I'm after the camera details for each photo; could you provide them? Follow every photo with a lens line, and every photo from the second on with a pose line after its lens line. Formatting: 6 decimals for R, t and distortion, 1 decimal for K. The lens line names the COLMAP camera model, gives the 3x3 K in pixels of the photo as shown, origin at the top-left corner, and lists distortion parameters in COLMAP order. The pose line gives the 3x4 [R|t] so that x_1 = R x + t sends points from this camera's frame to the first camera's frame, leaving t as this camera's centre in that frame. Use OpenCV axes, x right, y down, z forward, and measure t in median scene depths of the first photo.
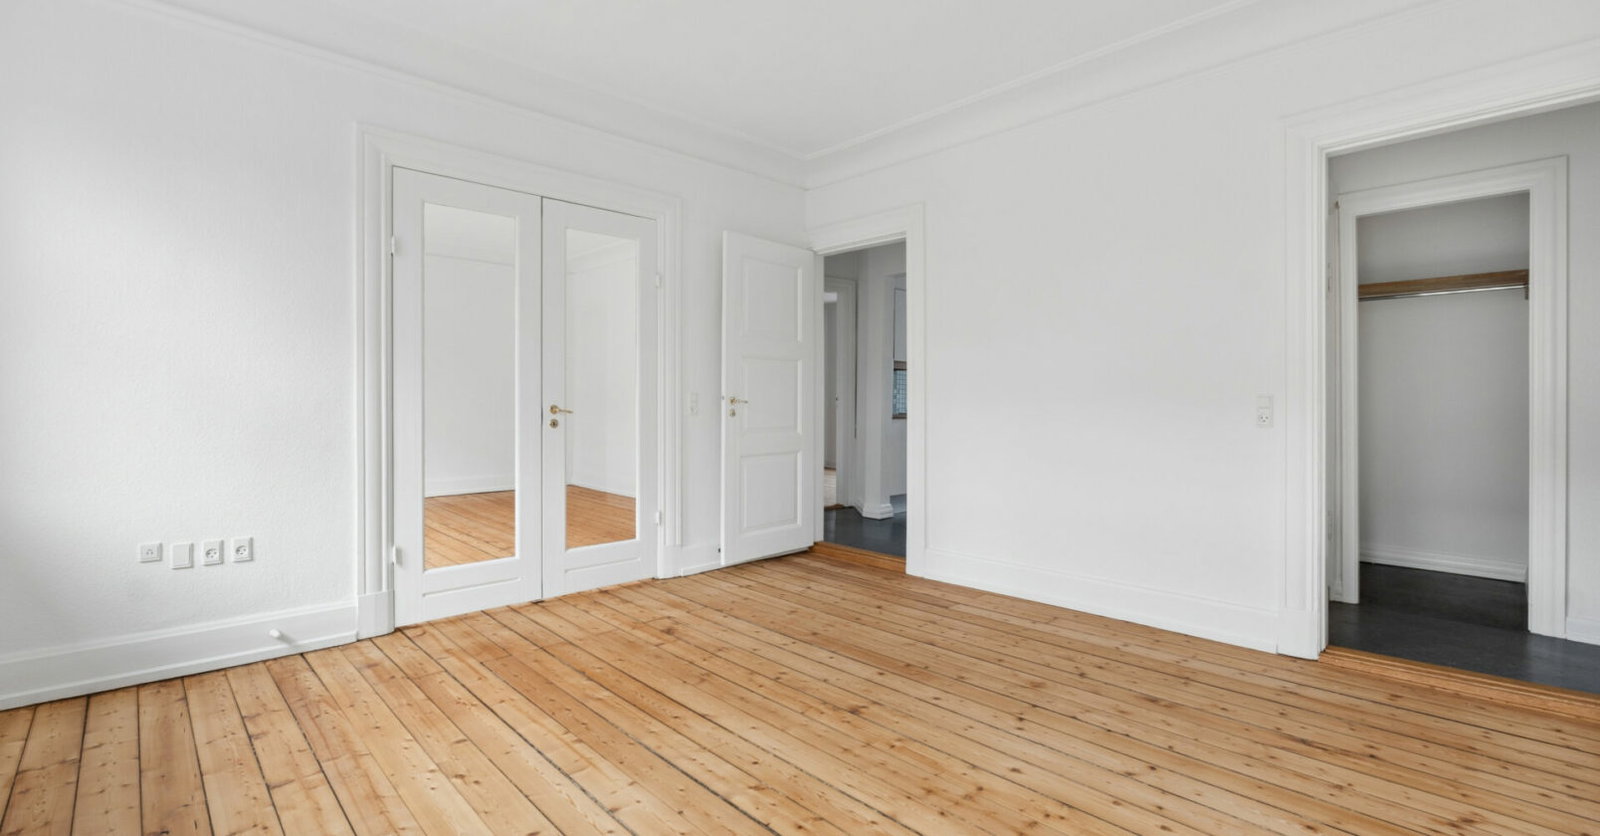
lens RADIAL K [[695.2, 0, 792.4], [0, 695.2, 409.3], [0, 0, 1]] dist [-0.000052, -0.000115]
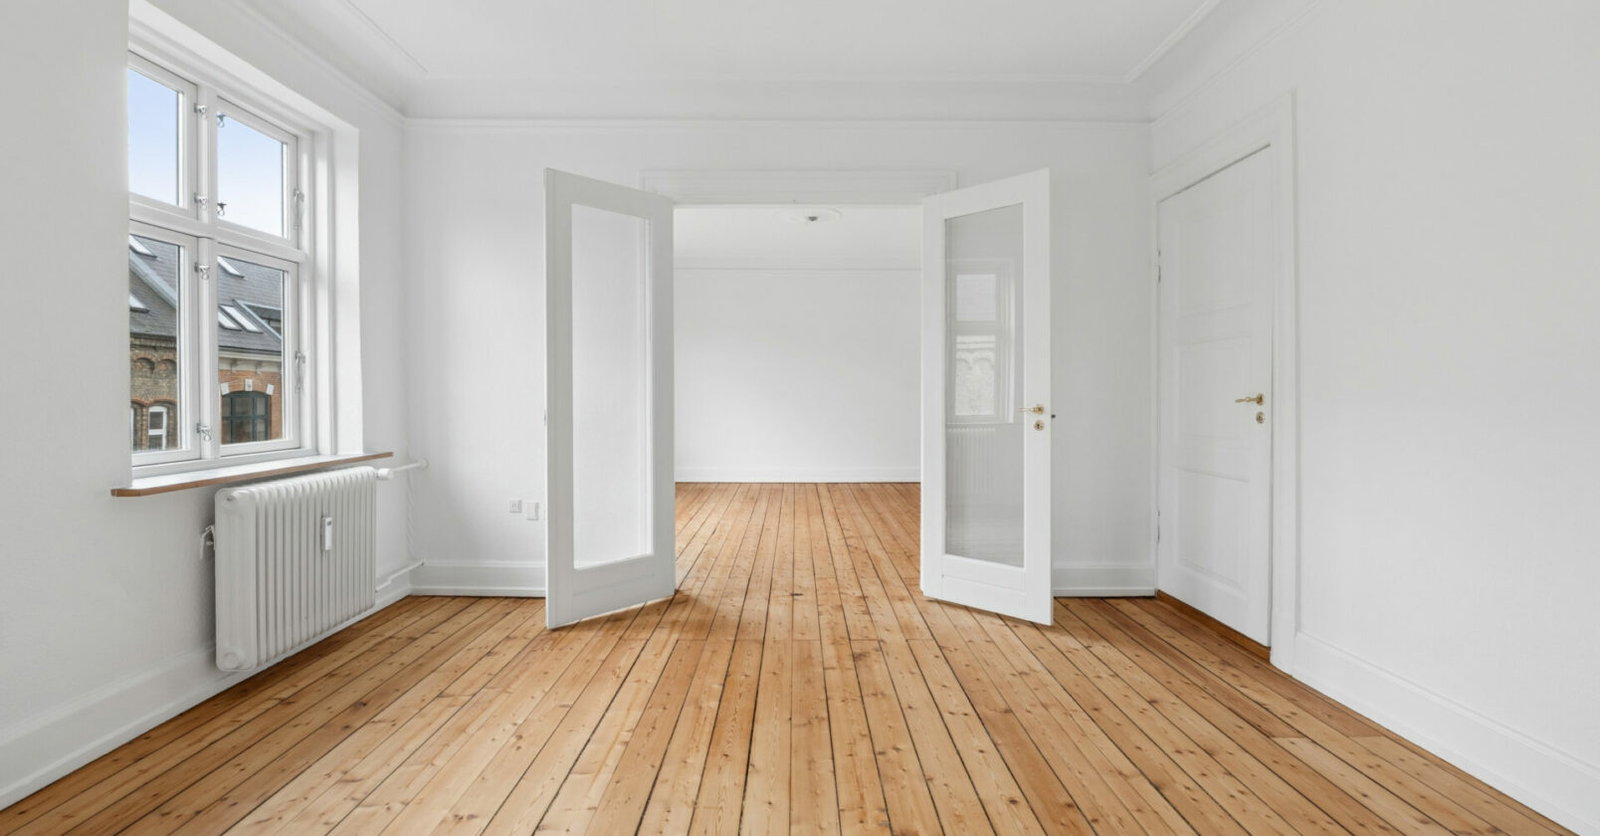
lens RADIAL K [[672.2, 0, 799.3], [0, 672.2, 408.7], [0, 0, 1]] dist [-0.007113, -0.000618]
pose [[0.724515, 0.005501, -0.689237, 0.406972], [-0.001743, 0.999980, 0.006149, -0.000199], [0.689256, -0.003254, 0.724510, 0.382086]]
